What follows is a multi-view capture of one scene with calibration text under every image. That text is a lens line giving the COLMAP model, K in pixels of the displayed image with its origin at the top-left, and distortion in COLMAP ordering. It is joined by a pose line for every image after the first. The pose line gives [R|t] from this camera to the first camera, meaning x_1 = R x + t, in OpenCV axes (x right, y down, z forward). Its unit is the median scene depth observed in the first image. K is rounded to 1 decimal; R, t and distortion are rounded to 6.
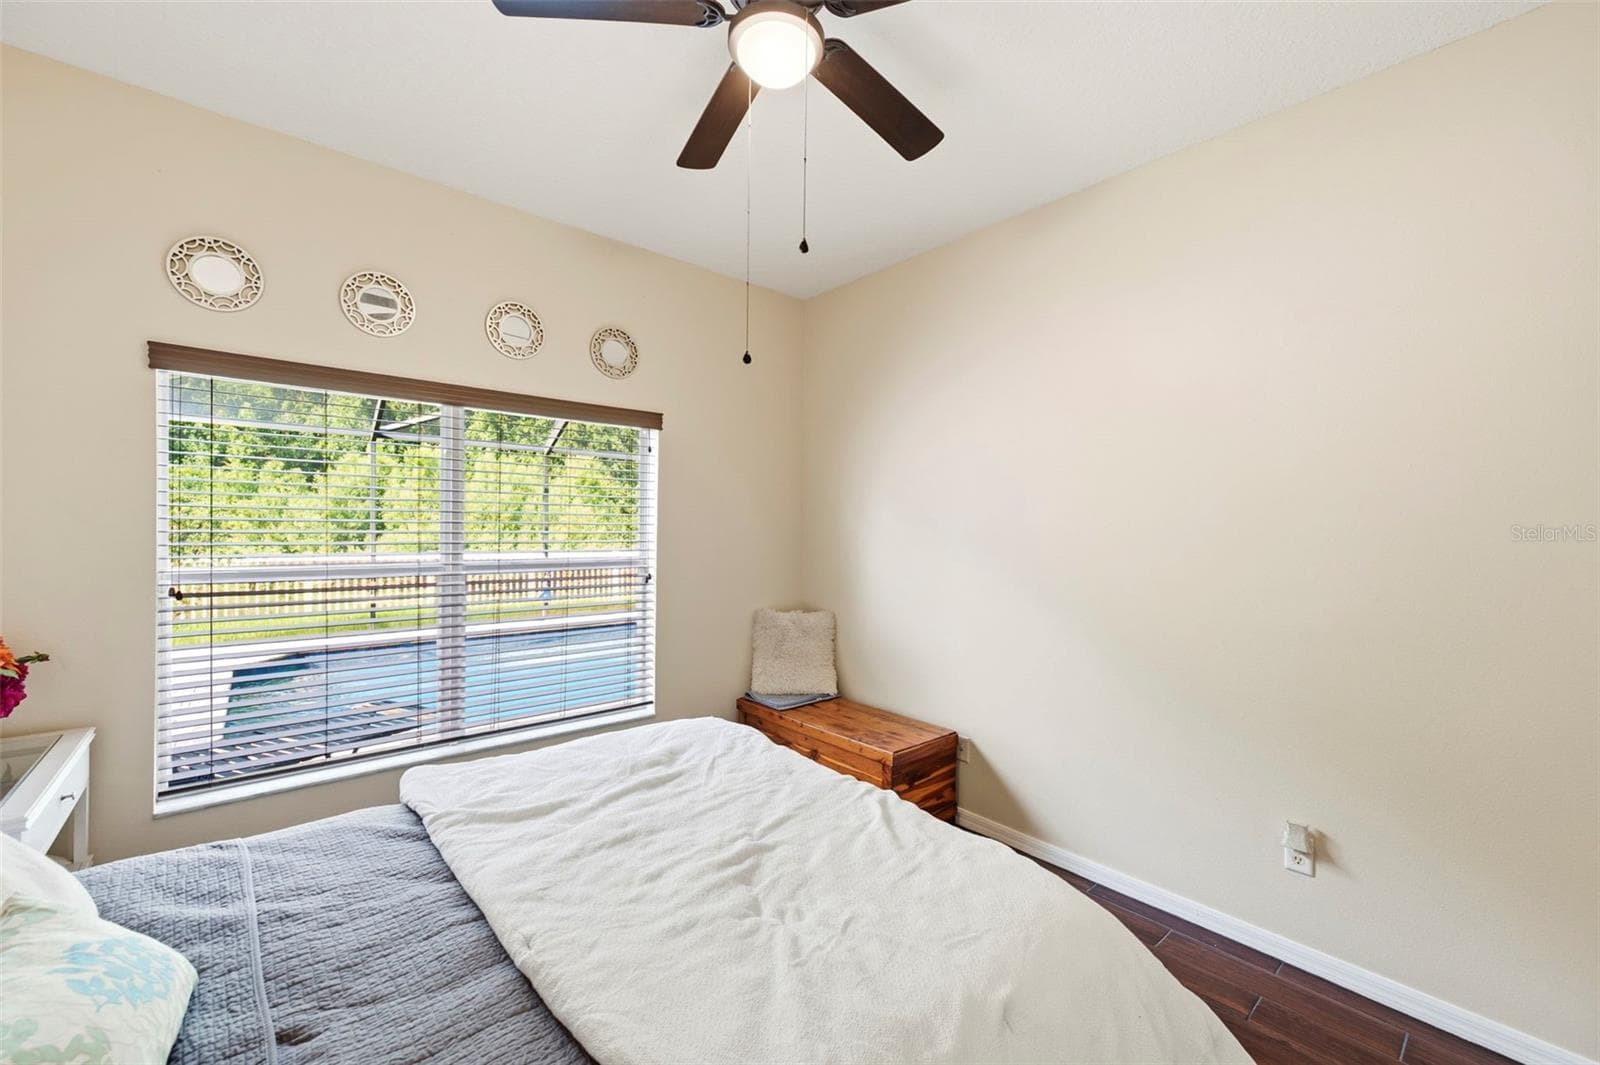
lens RADIAL K [[628.1, 0, 802.2], [0, 628.1, 530.7], [0, 0, 1]] dist [0.001121, 0.000088]
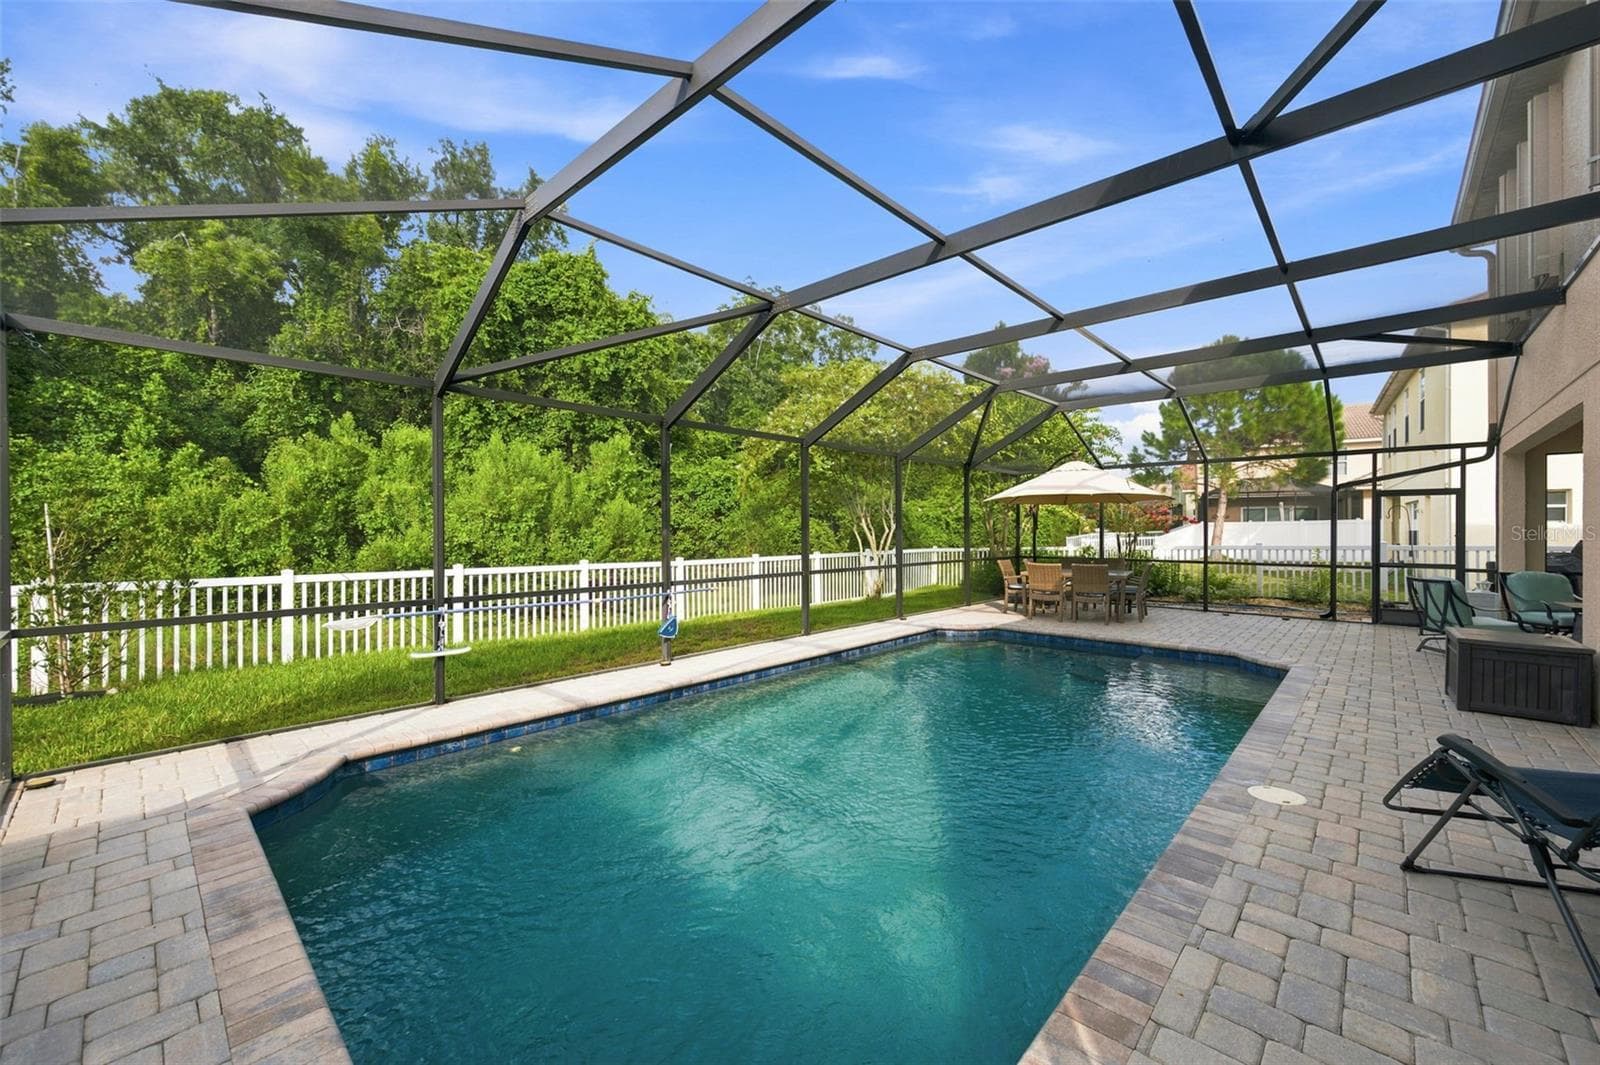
lens RADIAL K [[628.1, 0, 797.1], [0, 628.1, 531.5], [0, 0, 1]] dist [0.001121, 0.000088]
pose [[0.996612, 0.004537, 0.082119, -0.134404], [-0.004726, 0.999987, 0.002112, -0.007119], [-0.082109, -0.002493, 0.996620, 0.136213]]
